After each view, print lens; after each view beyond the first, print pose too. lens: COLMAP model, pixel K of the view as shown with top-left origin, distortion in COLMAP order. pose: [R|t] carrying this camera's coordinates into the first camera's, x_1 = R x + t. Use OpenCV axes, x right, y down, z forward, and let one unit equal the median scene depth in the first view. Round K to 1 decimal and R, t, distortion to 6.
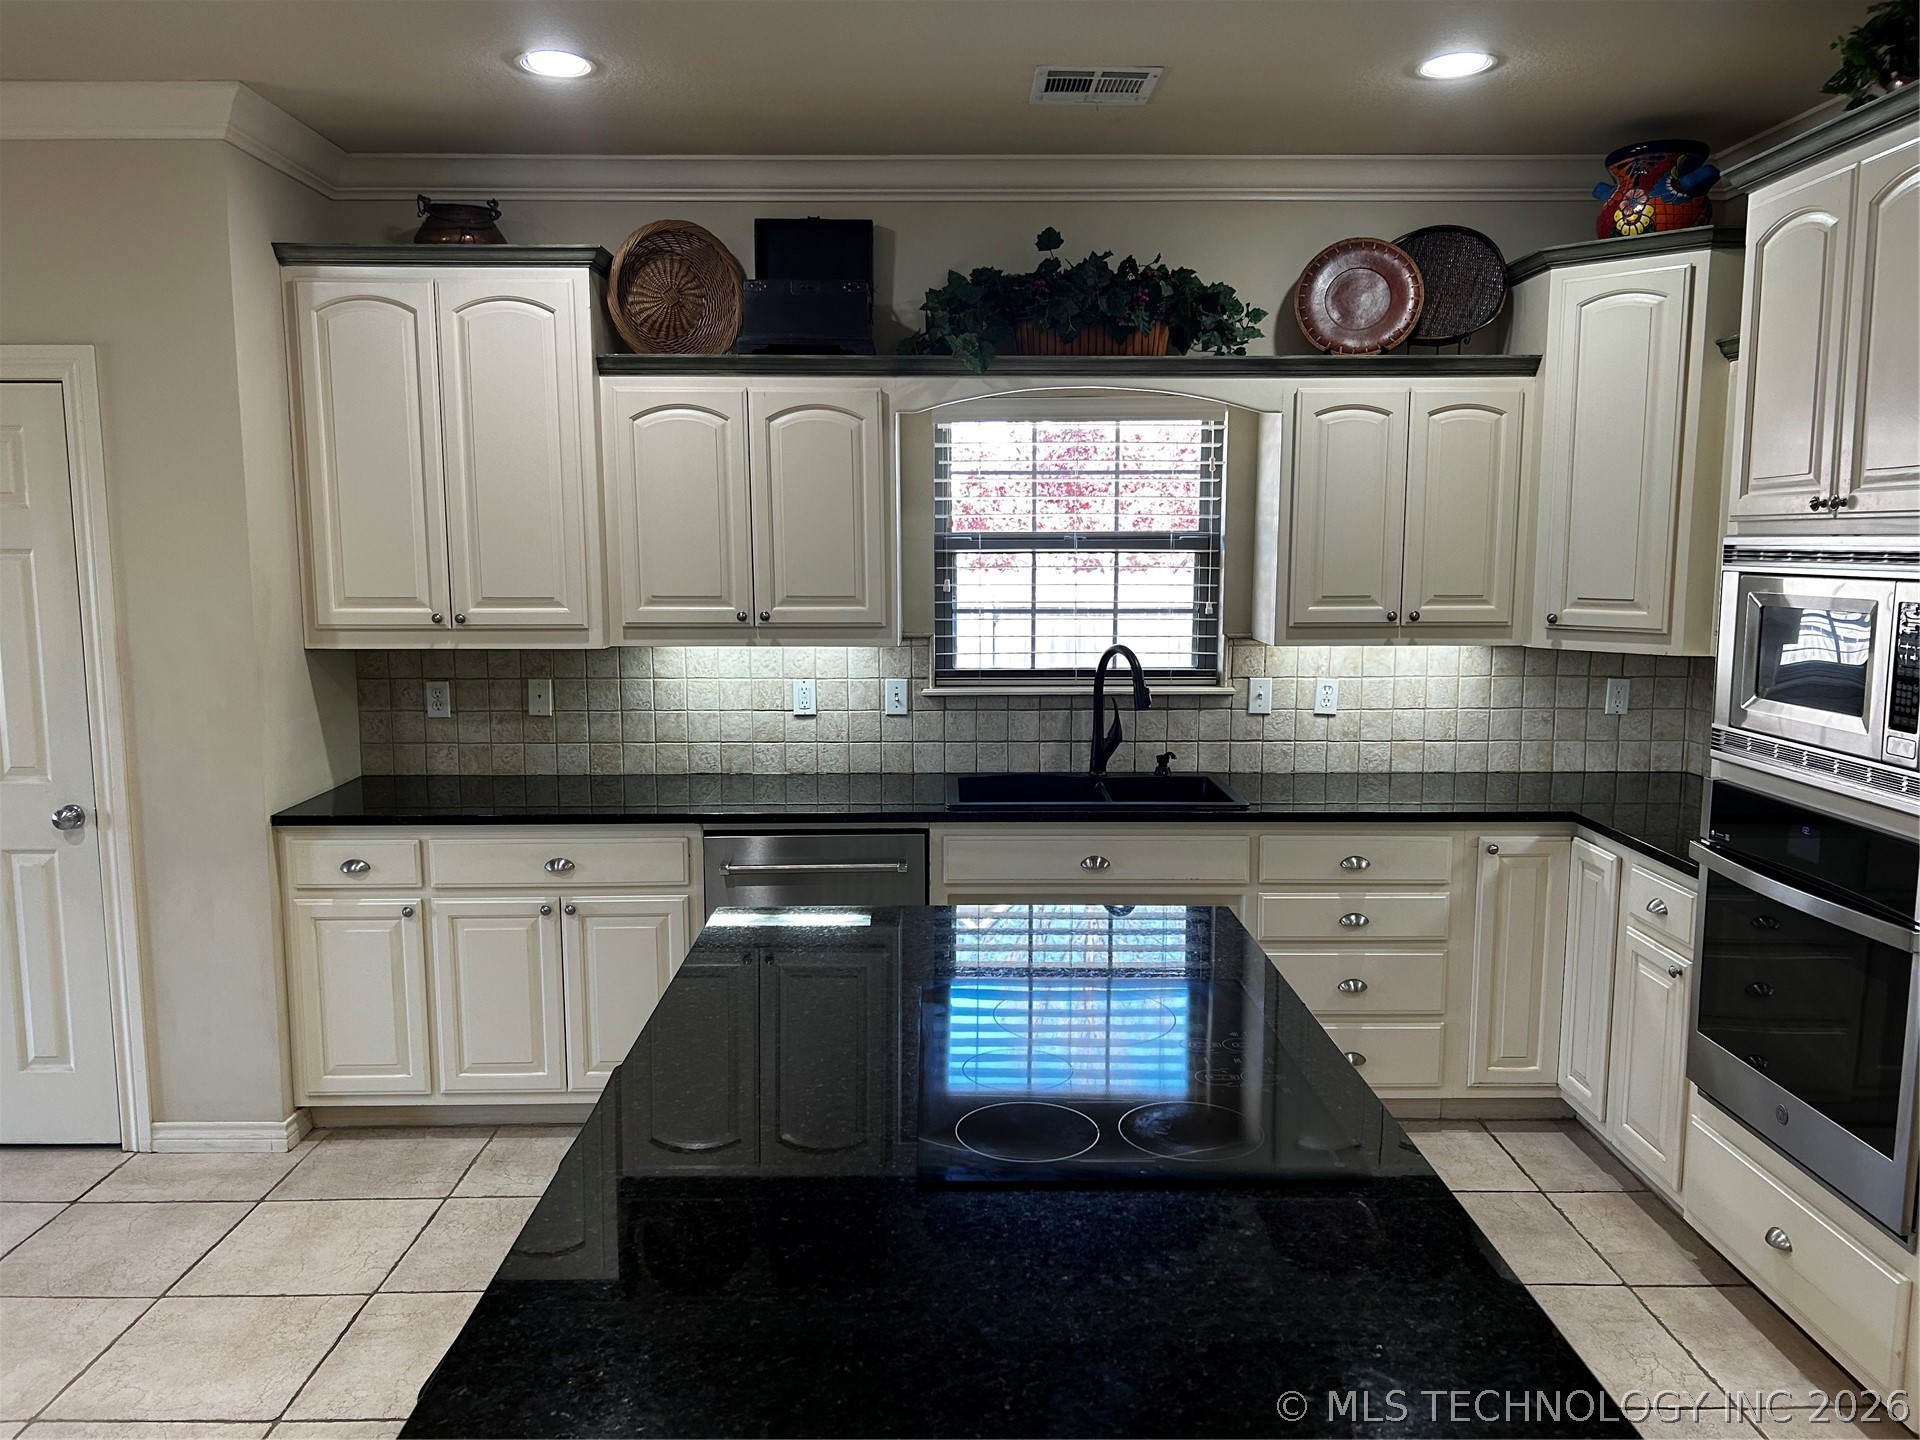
lens RADIAL K [[1438.1, 0, 967.8], [0, 1438.1, 719.1], [0, 0, 1]] dist [0.074943, -0.089706]
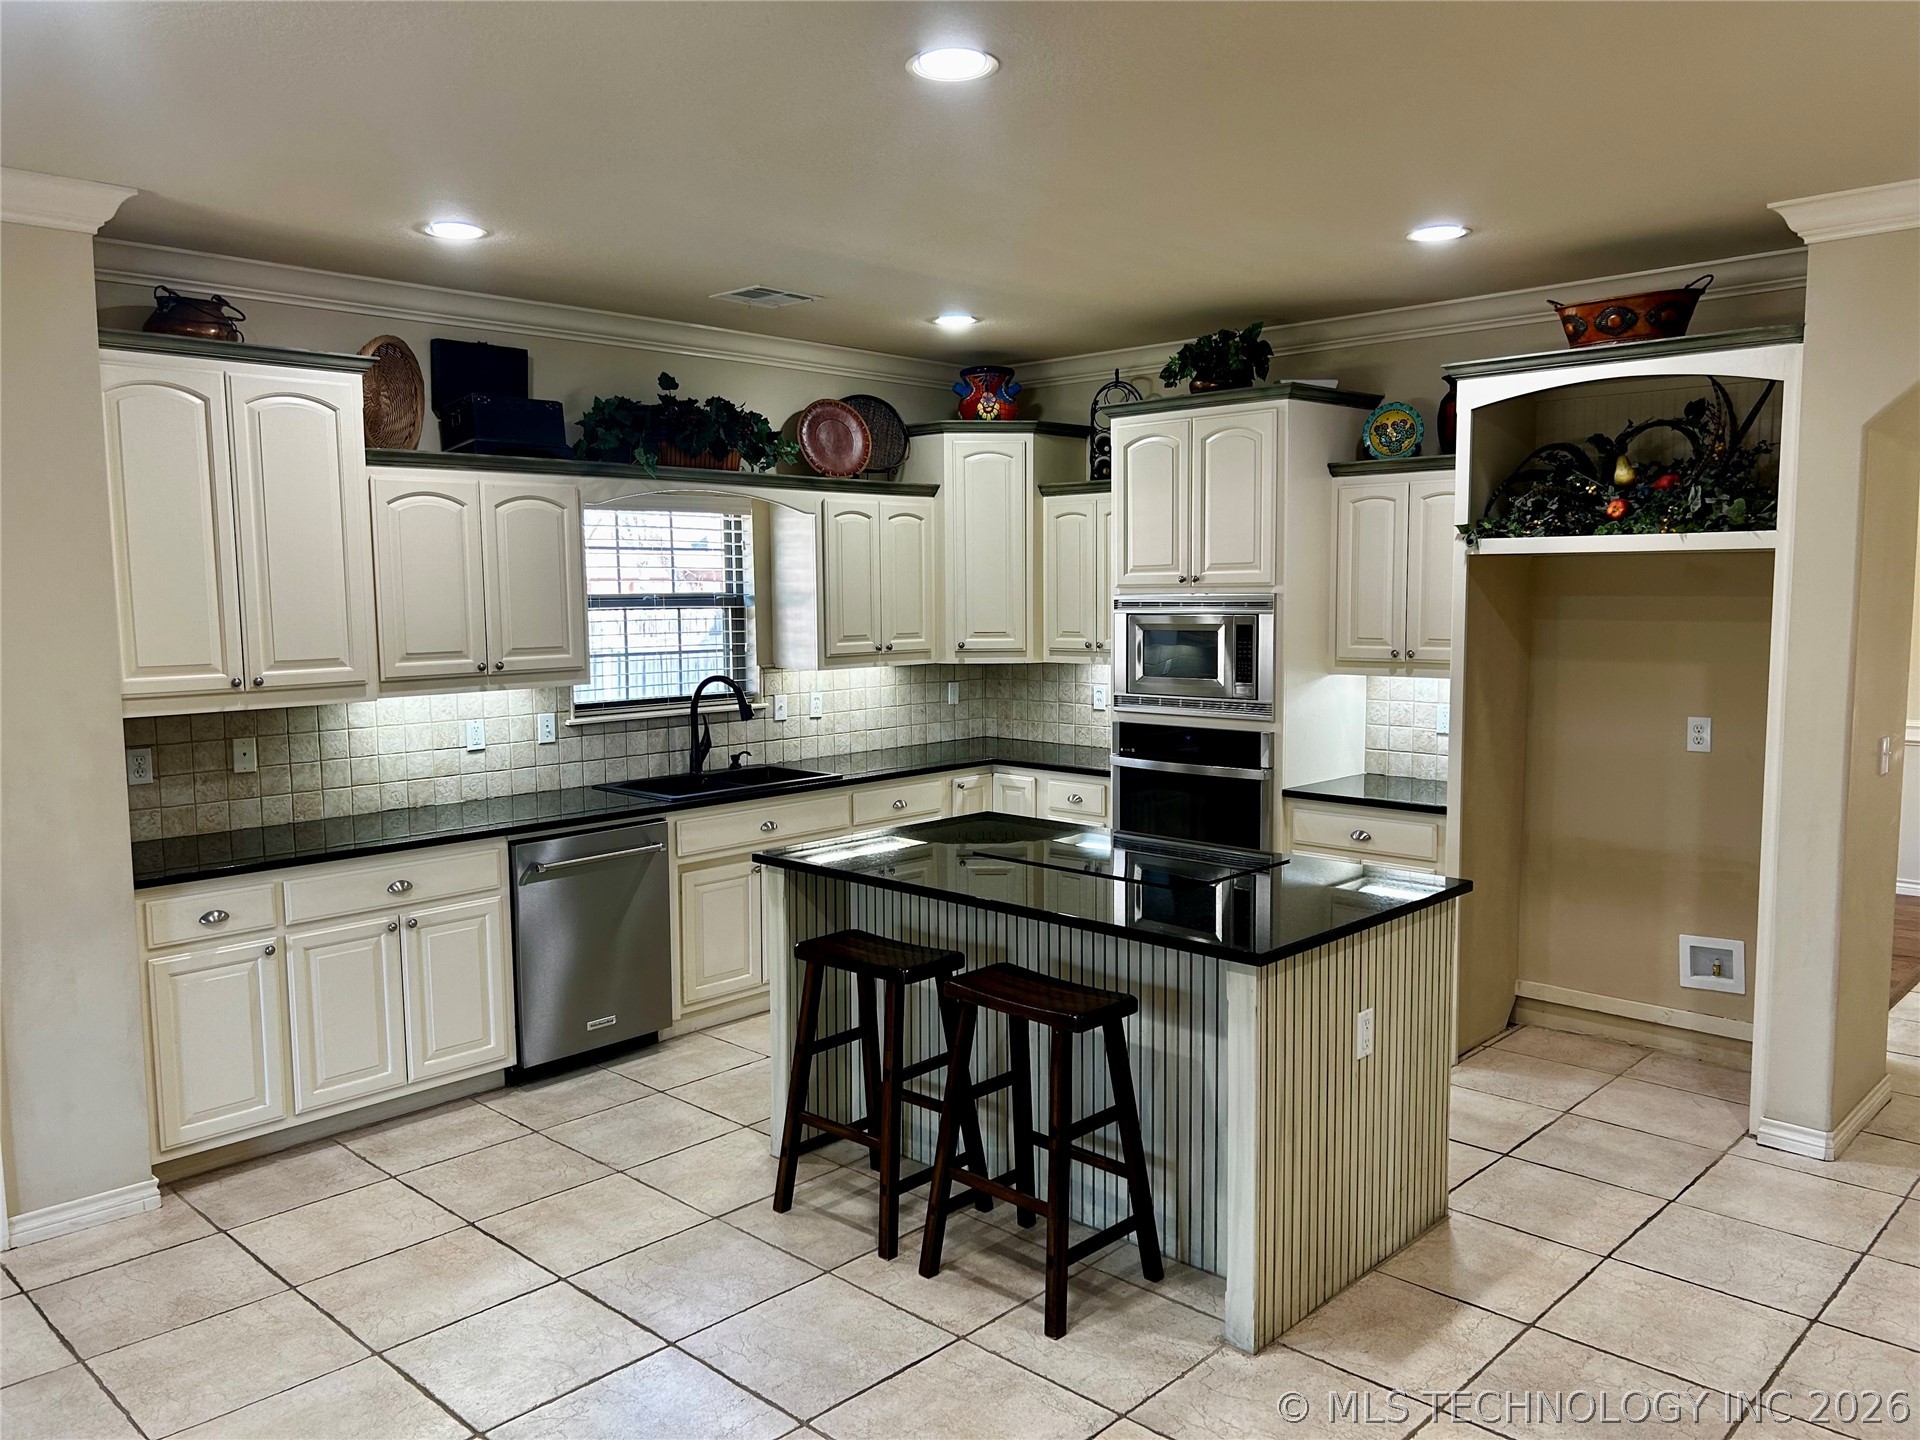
lens RADIAL K [[1438.1, 0, 971.1], [0, 1438.1, 727.4], [0, 0, 1]] dist [0.074943, -0.089706]
pose [[0.697607, -0.078467, 0.712171, -0.747301], [0.098454, 0.995054, 0.013195, 0.003341], [-0.709684, 0.060911, 0.701882, -0.142473]]
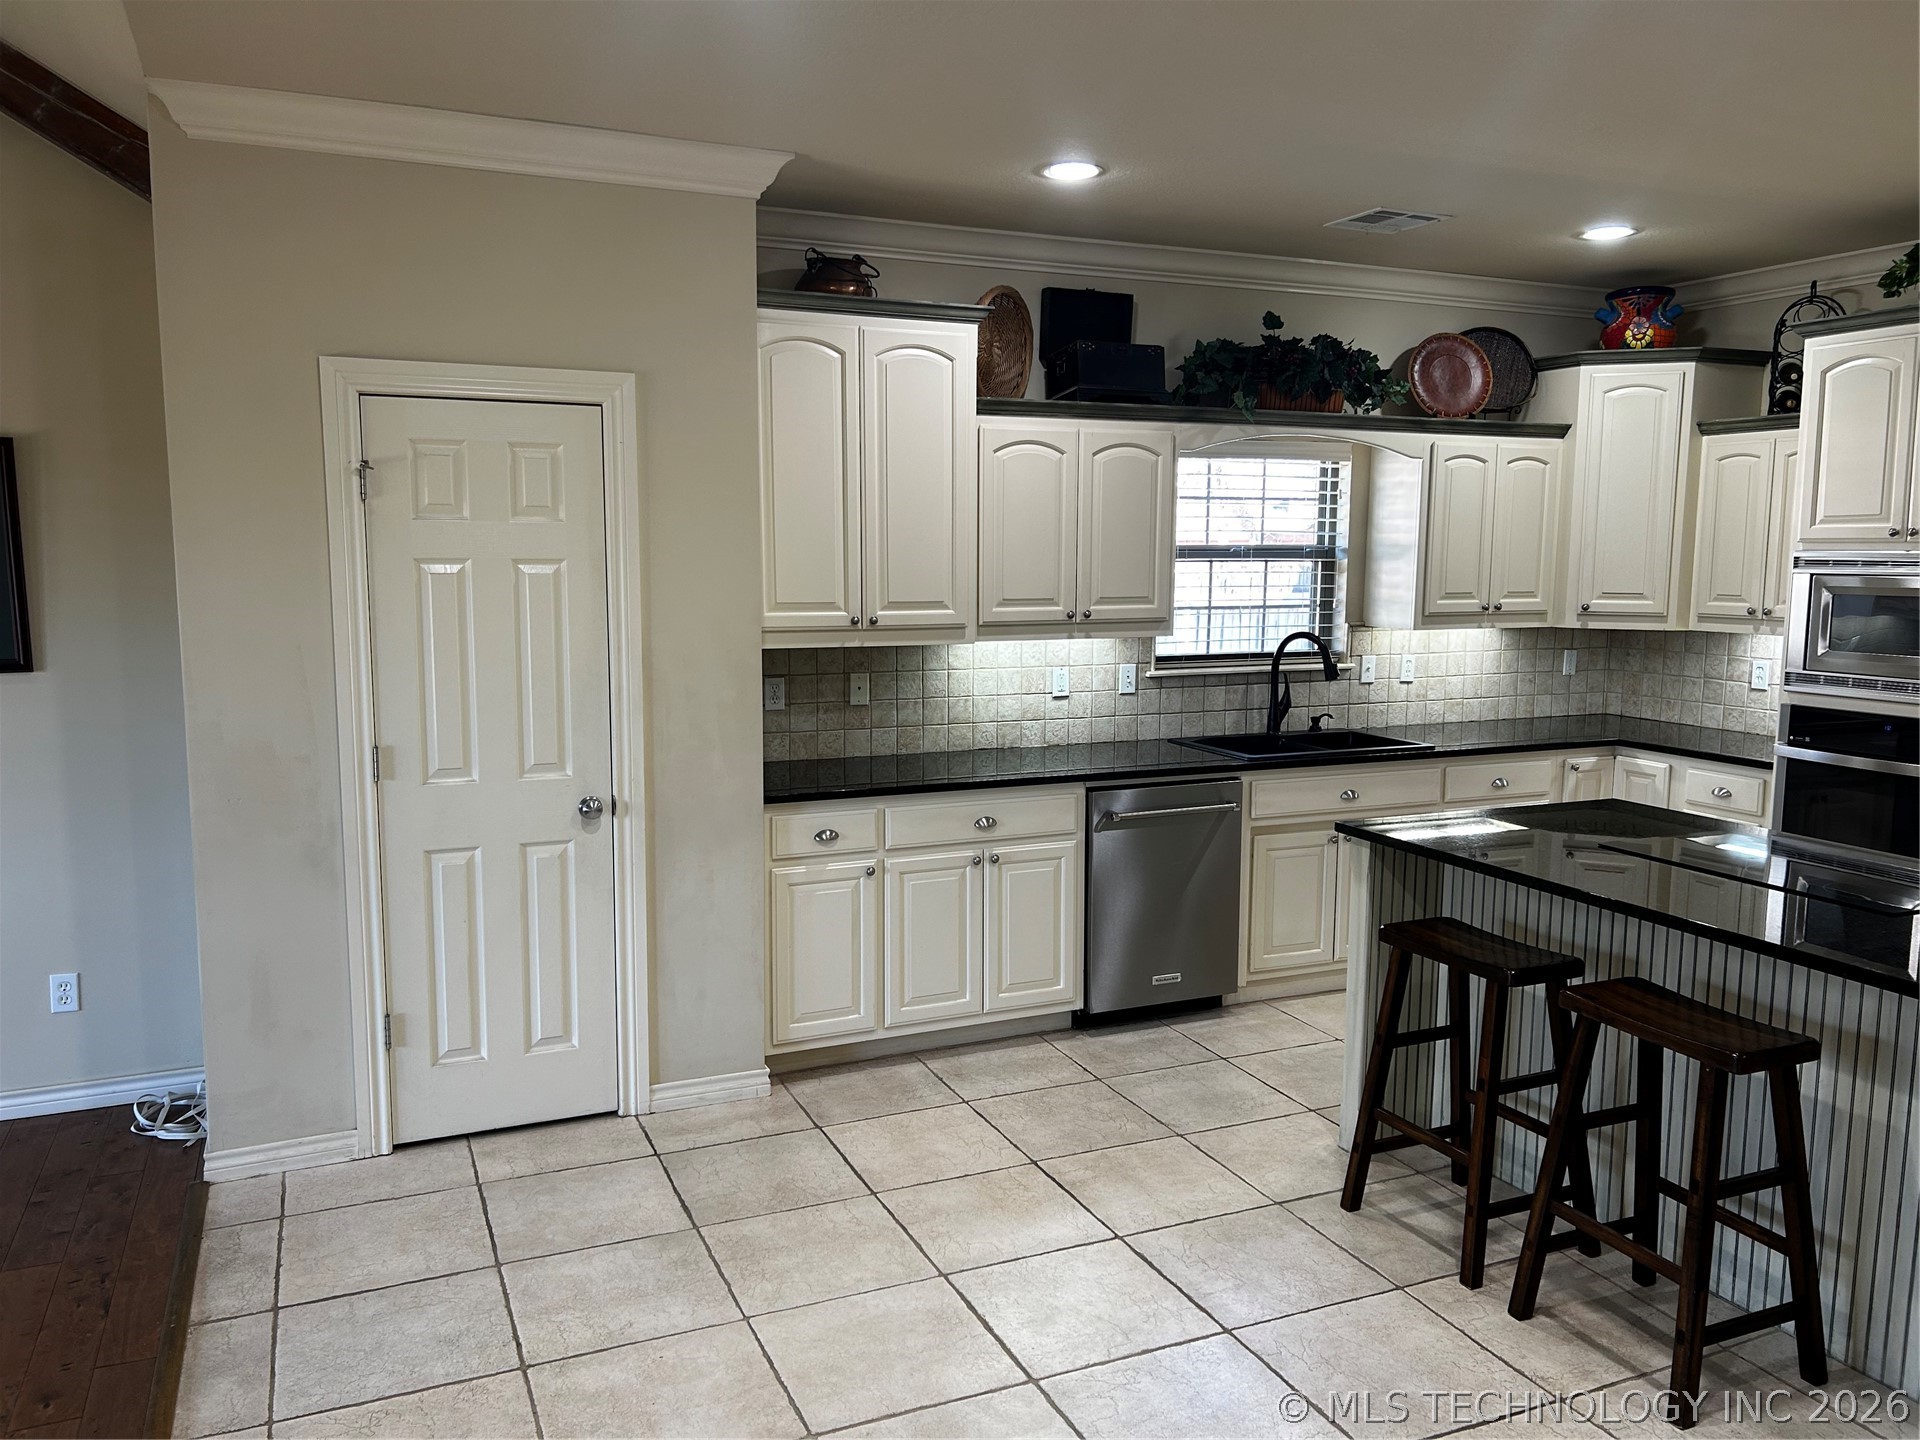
lens RADIAL K [[1438.1, 0, 970.9], [0, 1438.1, 725.4], [0, 0, 1]] dist [0.074943, -0.089706]
pose [[0.918768, -0.044218, 0.392313, -0.723811], [0.044226, 0.998981, 0.009023, 0.008156], [-0.392312, 0.009060, 0.919788, -0.088262]]
